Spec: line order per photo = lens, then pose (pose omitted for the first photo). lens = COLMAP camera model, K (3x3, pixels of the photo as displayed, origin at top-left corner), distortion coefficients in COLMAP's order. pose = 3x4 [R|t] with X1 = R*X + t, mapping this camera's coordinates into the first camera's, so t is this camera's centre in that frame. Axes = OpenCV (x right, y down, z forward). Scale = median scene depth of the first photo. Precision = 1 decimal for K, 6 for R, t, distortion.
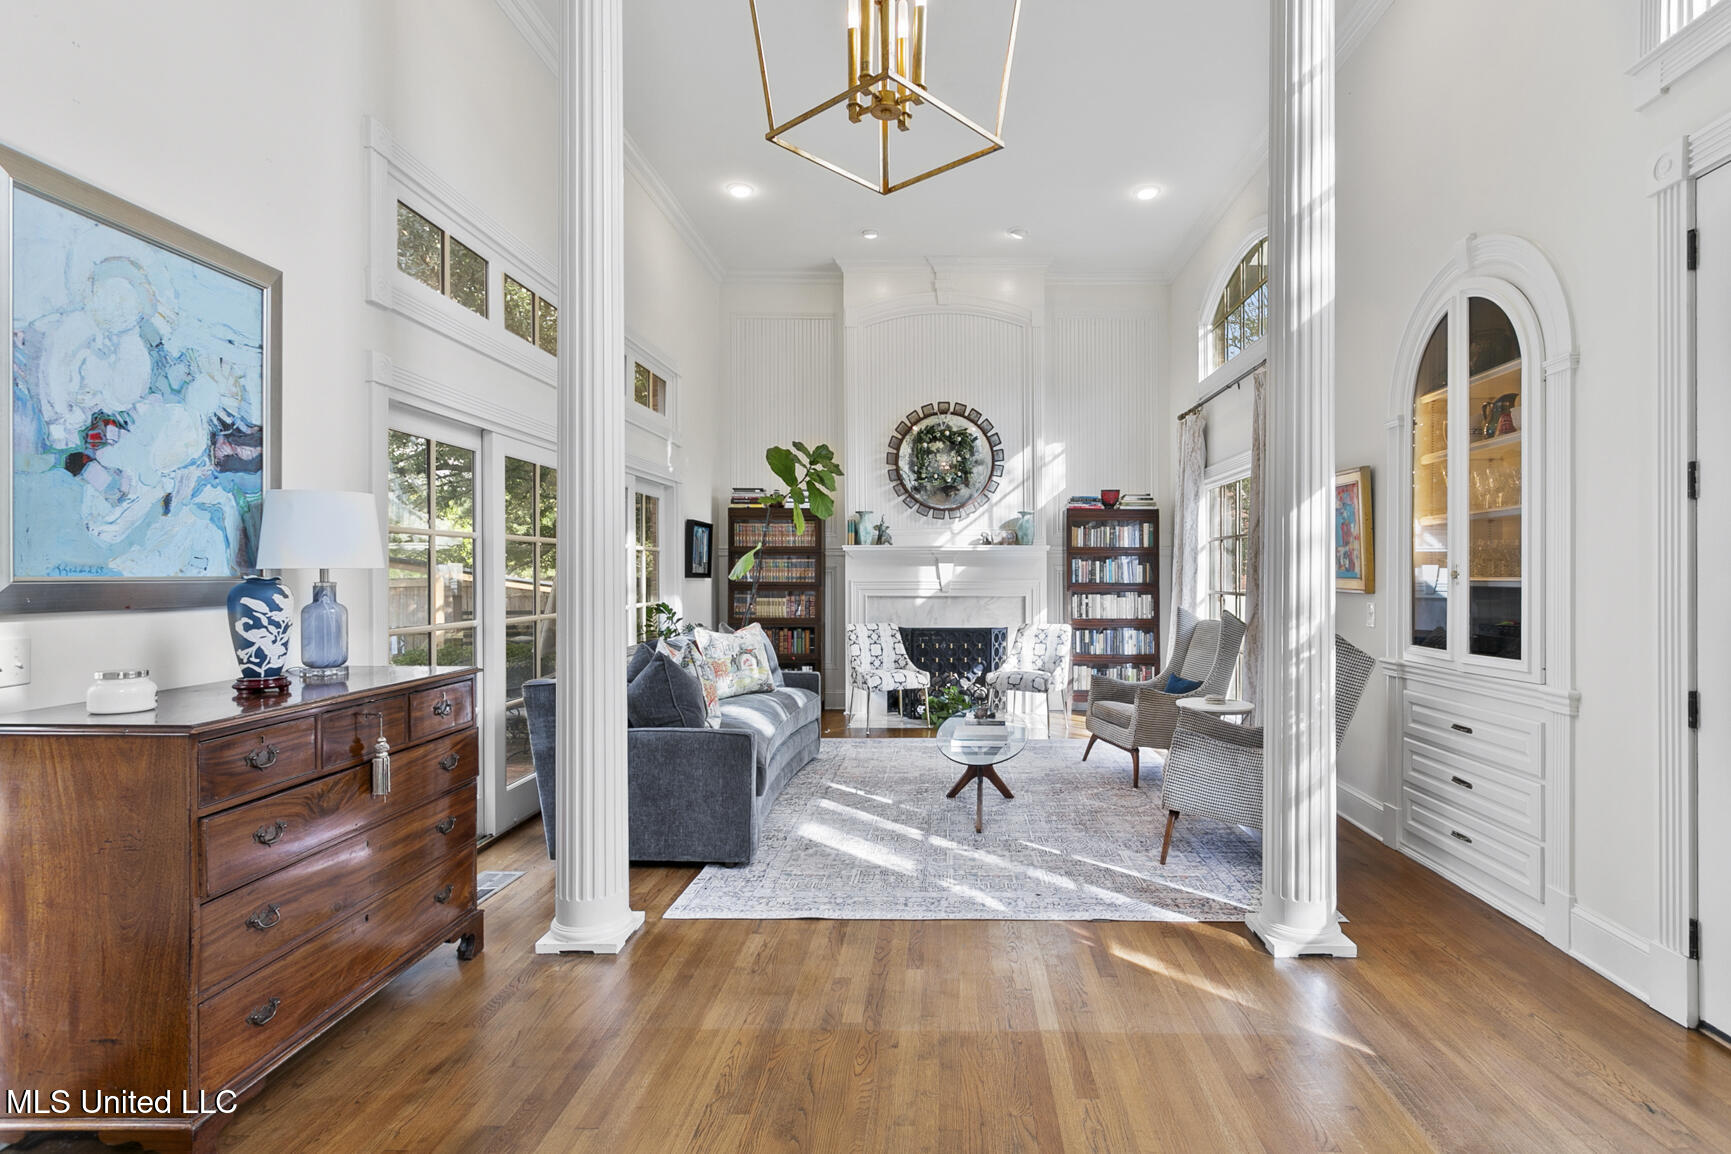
lens RADIAL K [[869.1, 0, 925.5], [0, 869.1, 572.9], [0, 0, 1]] dist [0.000393, 0.000179]
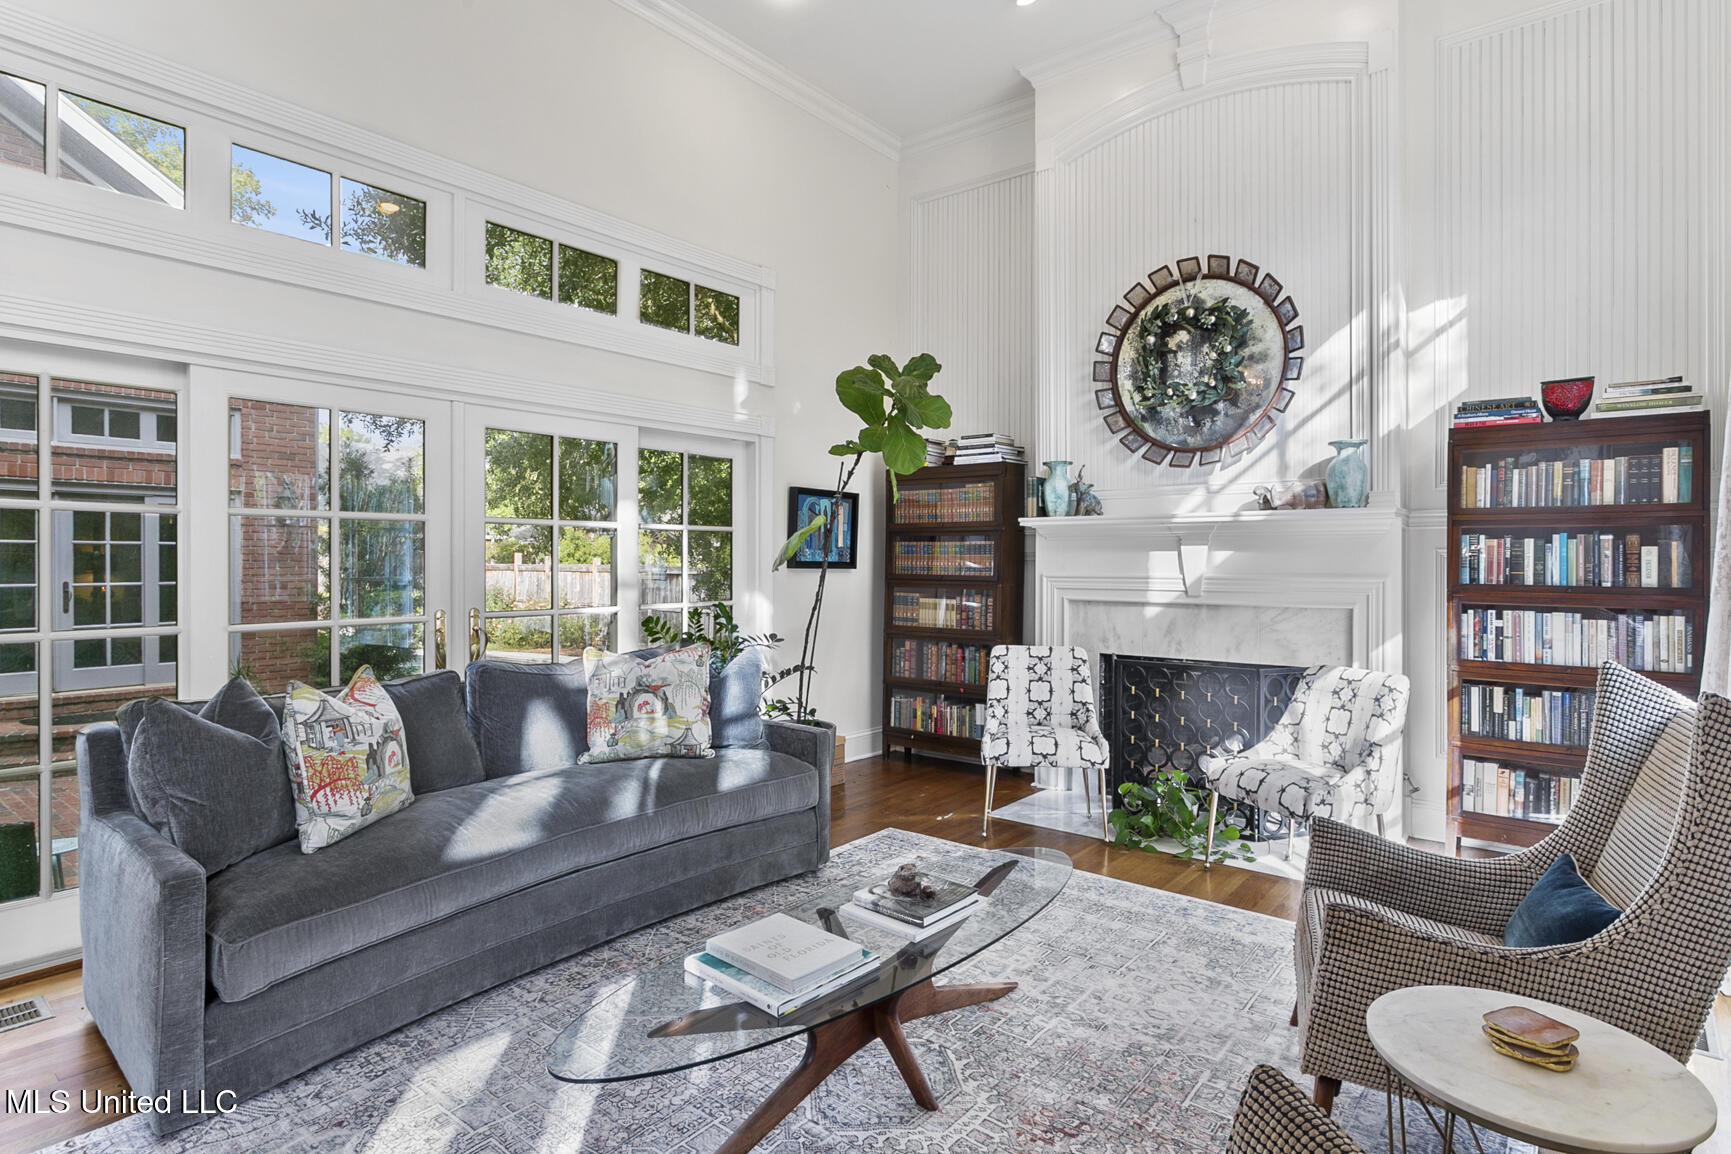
lens RADIAL K [[904.4, 0, 869.9], [0, 904.4, 555.8], [0, 0, 1]] dist [0.001320, 0.000791]
pose [[0.787003, -0.001503, -0.616947, 0.219265], [-0.001985, 0.999986, -0.004968, -0.000962], [0.616946, 0.005134, 0.786989, 0.411117]]
